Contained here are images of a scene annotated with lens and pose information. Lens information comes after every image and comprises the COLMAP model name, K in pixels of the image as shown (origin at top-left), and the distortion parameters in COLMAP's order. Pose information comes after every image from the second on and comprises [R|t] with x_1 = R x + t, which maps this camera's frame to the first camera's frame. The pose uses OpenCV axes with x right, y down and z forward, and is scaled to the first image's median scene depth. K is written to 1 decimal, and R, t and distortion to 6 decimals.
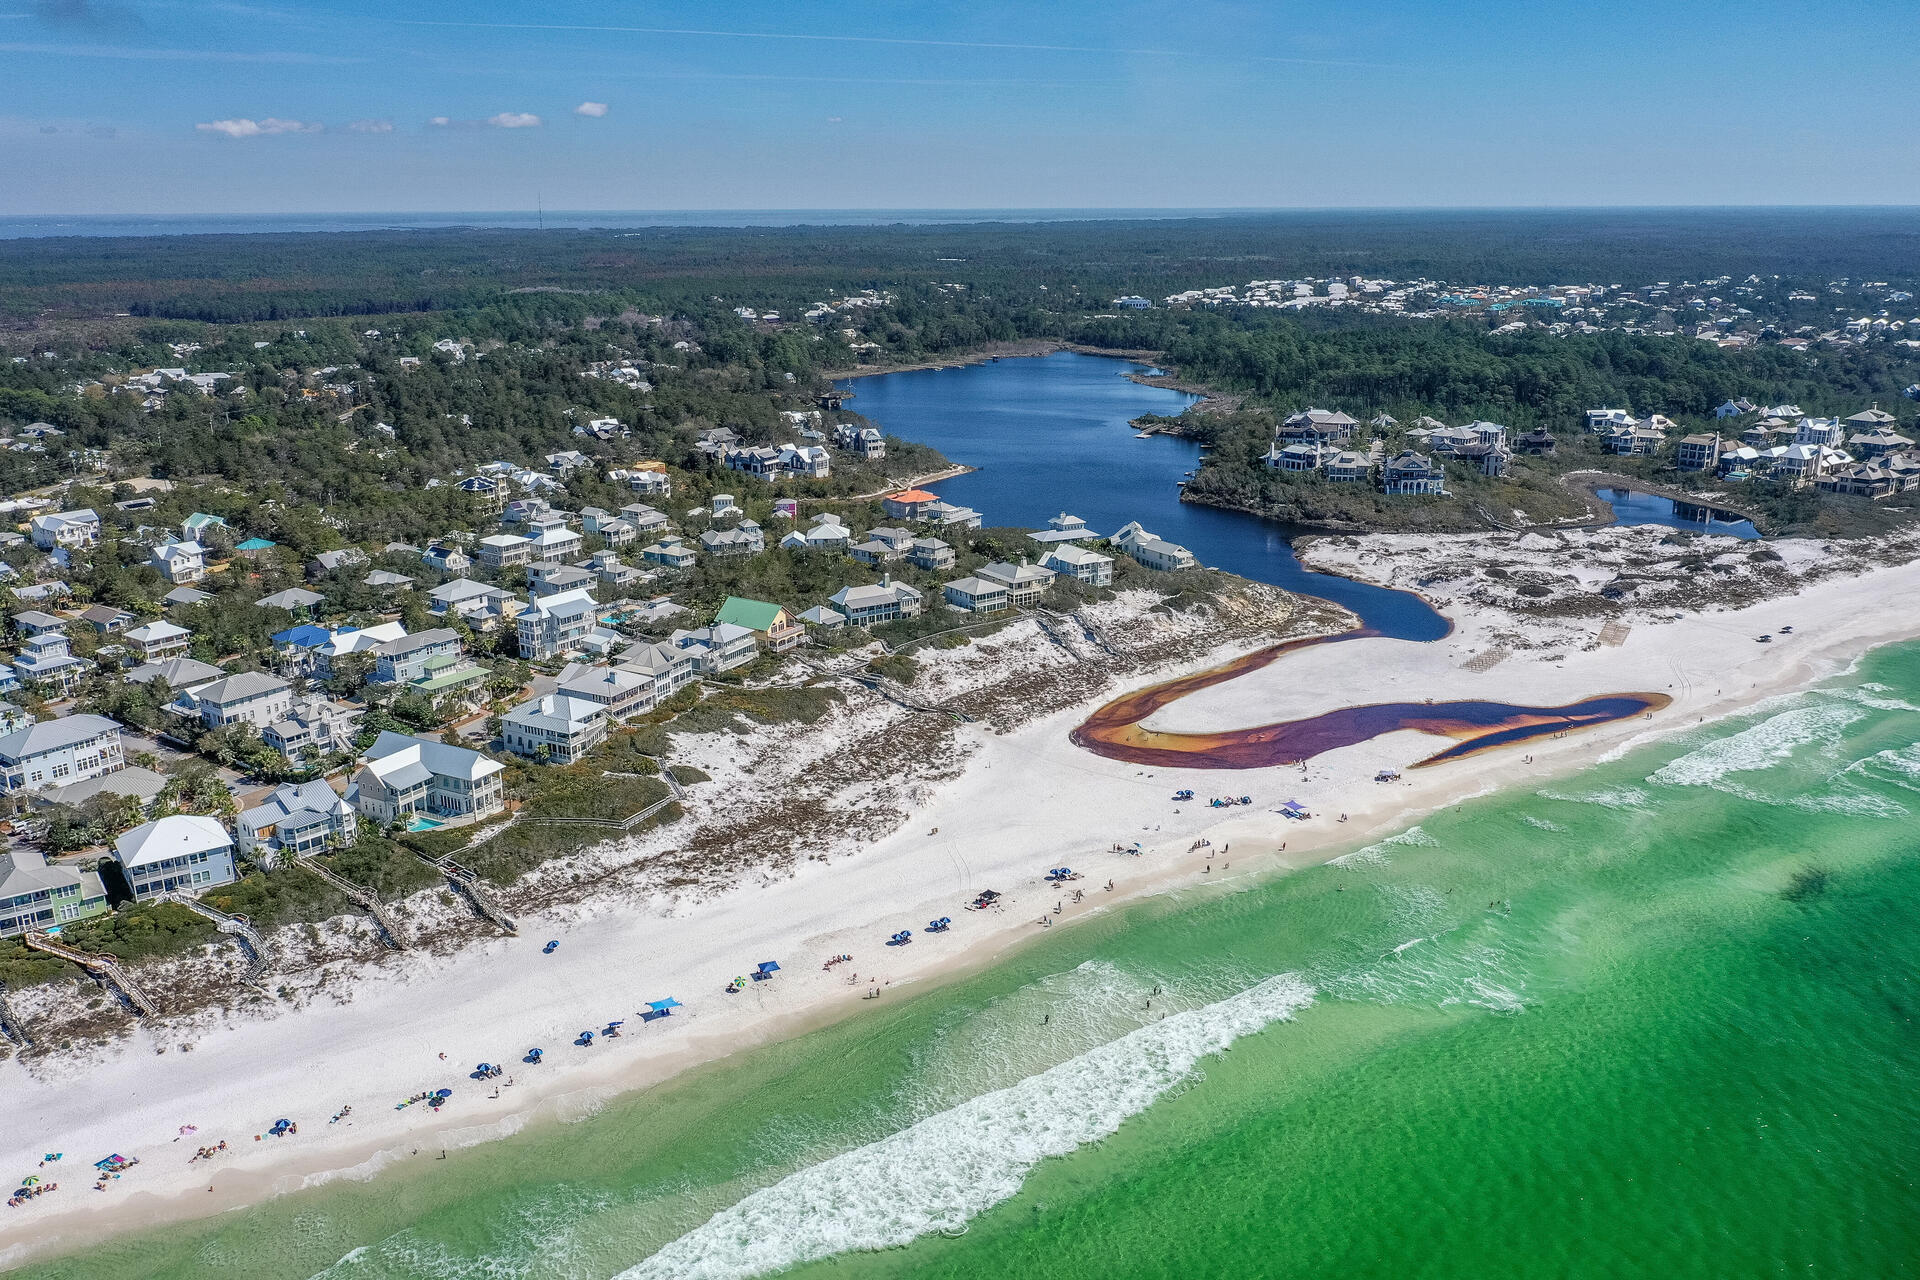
lens RADIAL K [[1500.4, 0, 964.8], [0, 1500.4, 635.3], [0, 0, 1]] dist [-0.015470, -0.000442]
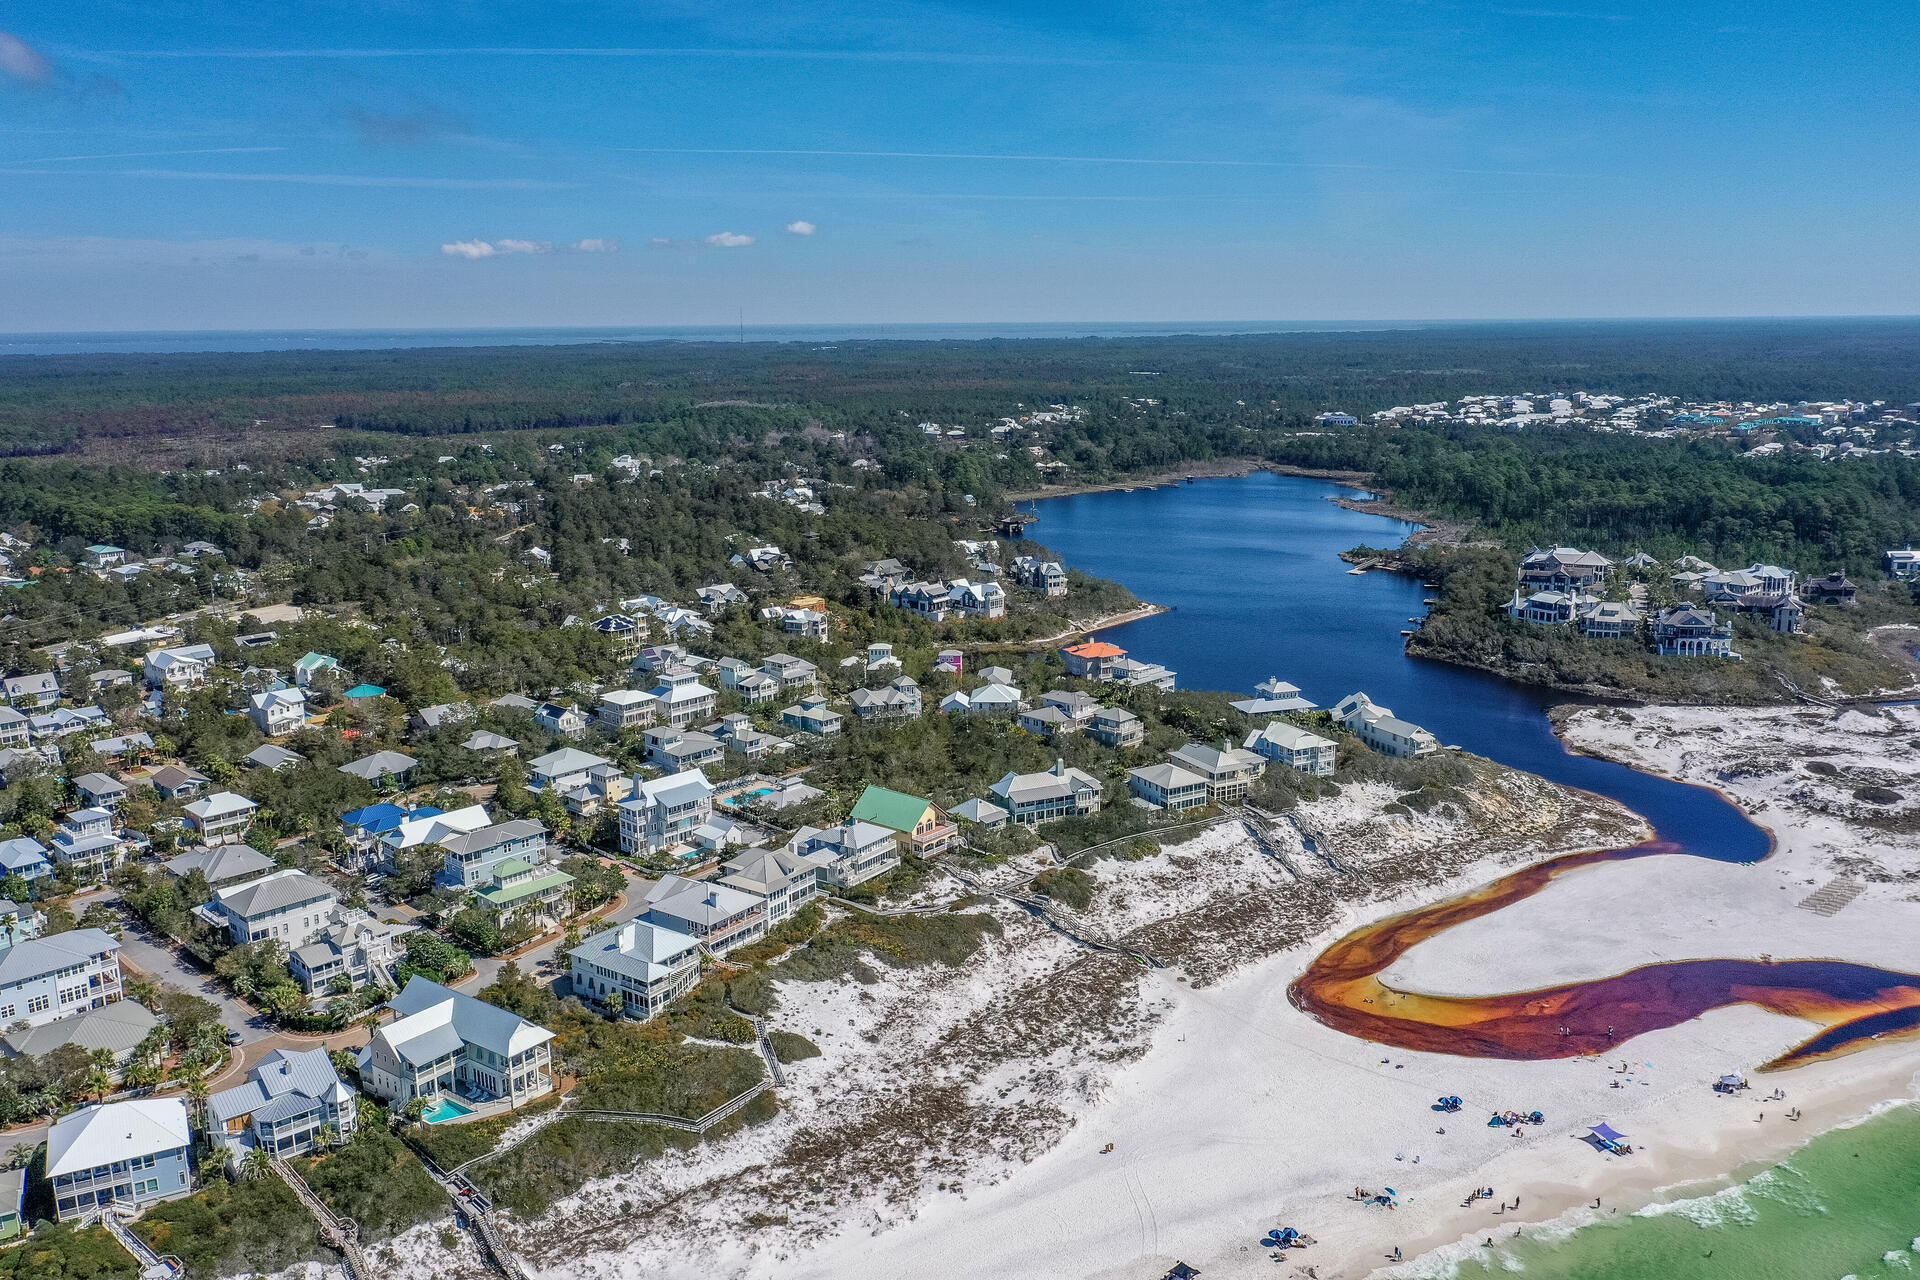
lens RADIAL K [[1500.4, 0, 964.8], [0, 1500.4, 635.3], [0, 0, 1]] dist [-0.015470, -0.000442]
pose [[0.992086, 0.021261, -0.123745, -0.003178], [-0.030021, 0.997140, -0.069364, -0.046488], [0.121916, 0.072530, 0.989887, 0.158364]]
